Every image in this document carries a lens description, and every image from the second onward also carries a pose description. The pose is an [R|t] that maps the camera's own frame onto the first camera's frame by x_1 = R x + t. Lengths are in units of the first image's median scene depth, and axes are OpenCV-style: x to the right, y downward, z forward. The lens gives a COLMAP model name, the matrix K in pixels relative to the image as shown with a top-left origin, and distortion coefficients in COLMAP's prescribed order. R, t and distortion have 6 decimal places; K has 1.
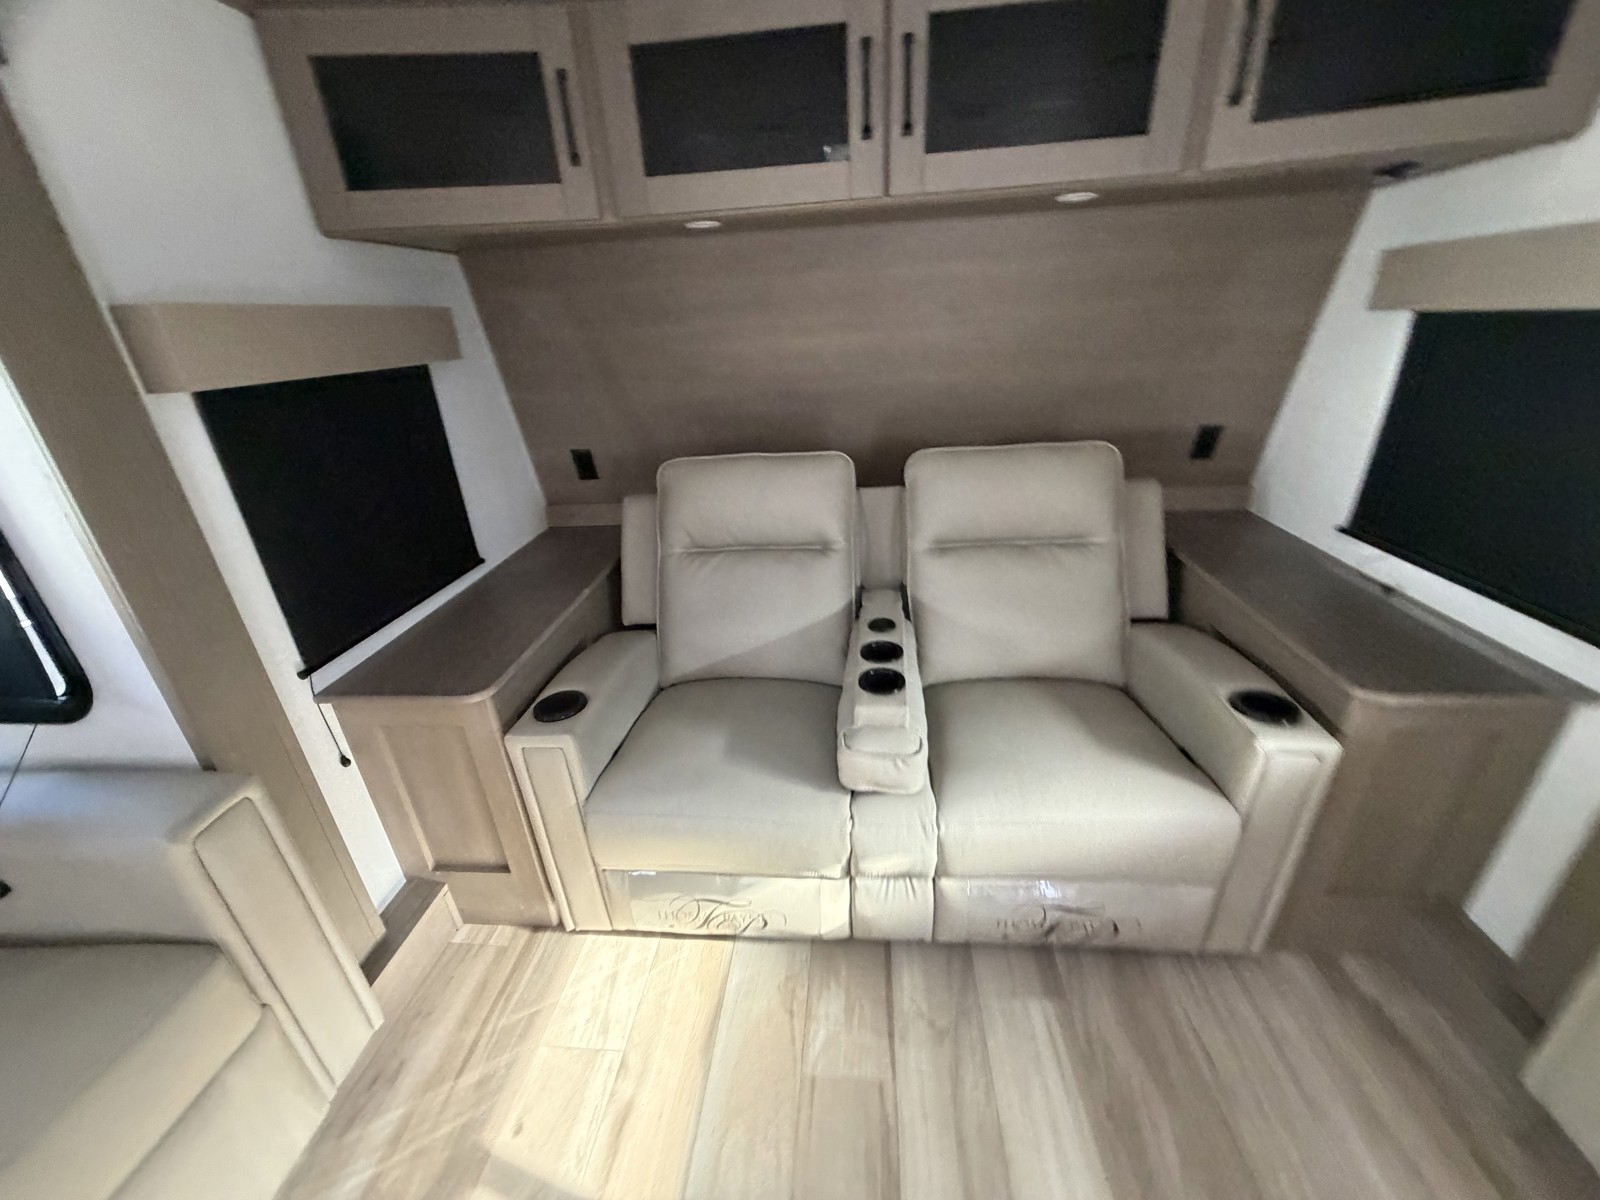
lens RADIAL K [[642.8, 0, 800.9], [0, 642.8, 601.7], [0, 0, 1]] dist [0.000610, 0.000086]
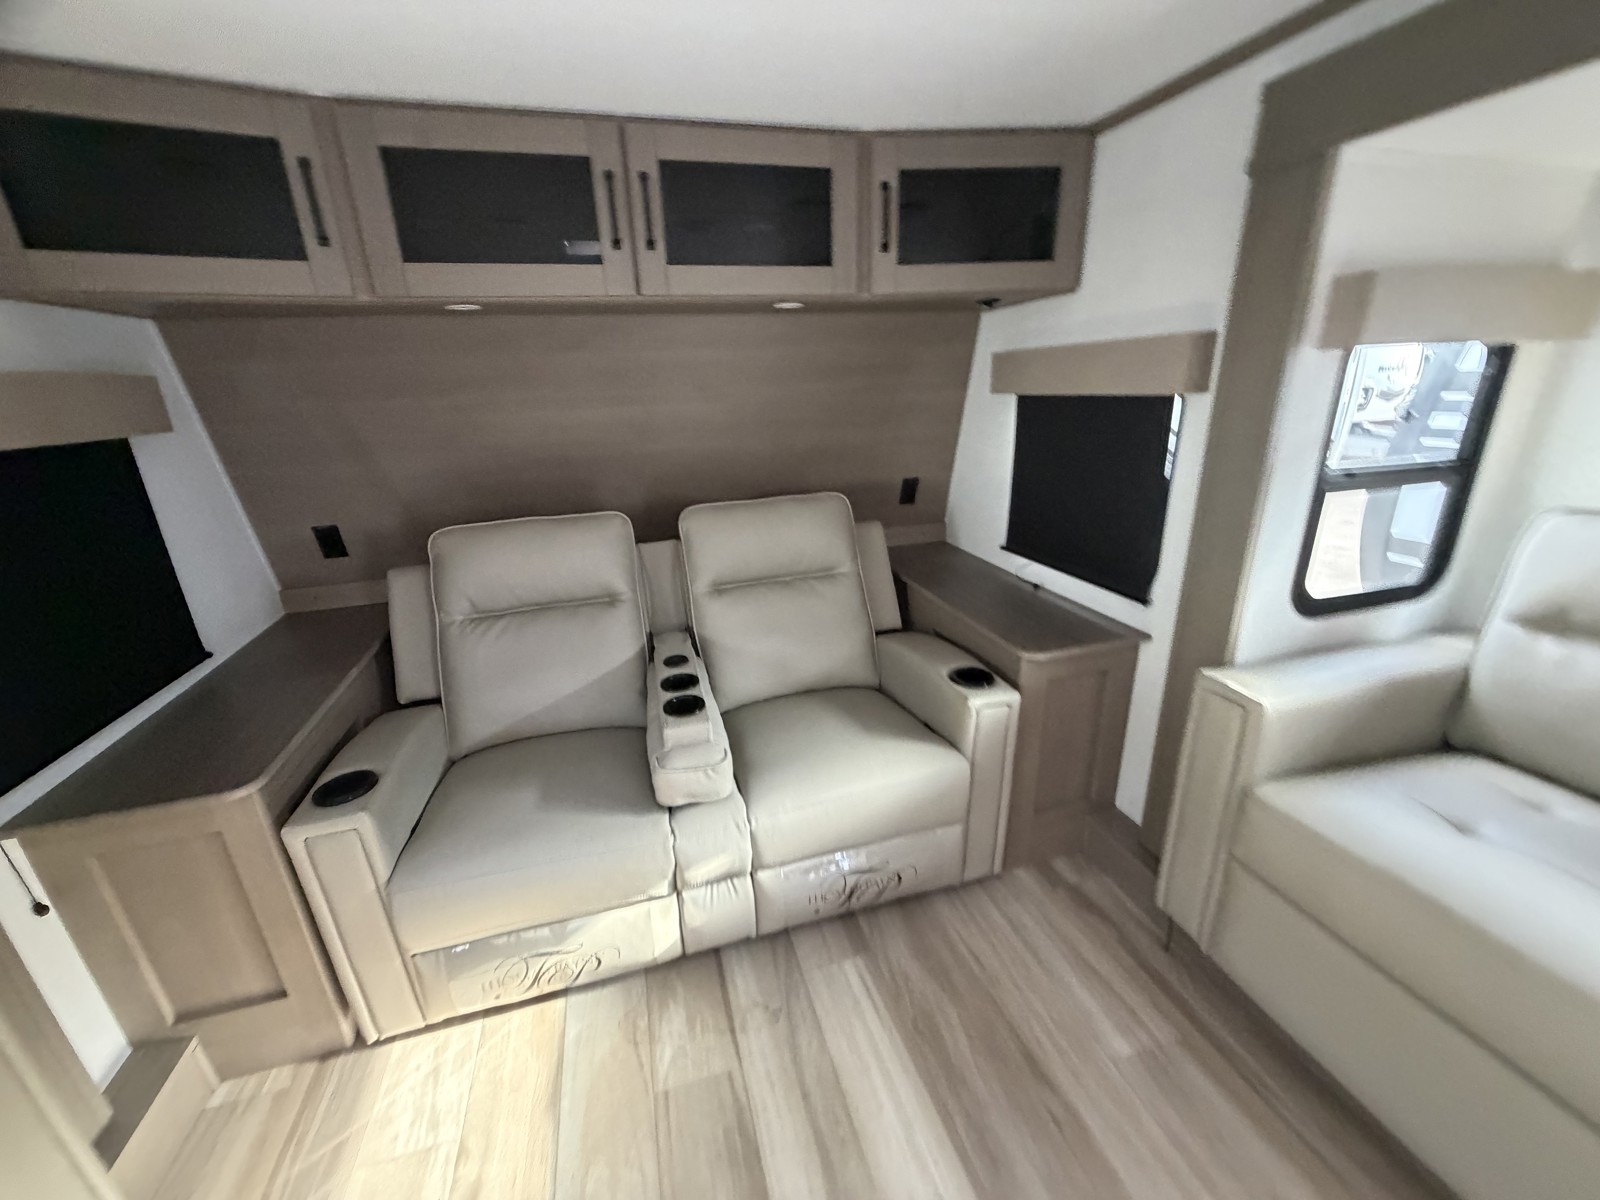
lens RADIAL K [[636.9, 0, 802.1], [0, 636.9, 604.3], [0, 0, 1]] dist [0.000049, -0.000100]
pose [[0.931423, -0.102437, 0.349224, -0.049414], [0.136034, 0.988010, -0.073009, 0.054310], [-0.337558, 0.115508, 0.934191, -0.122046]]
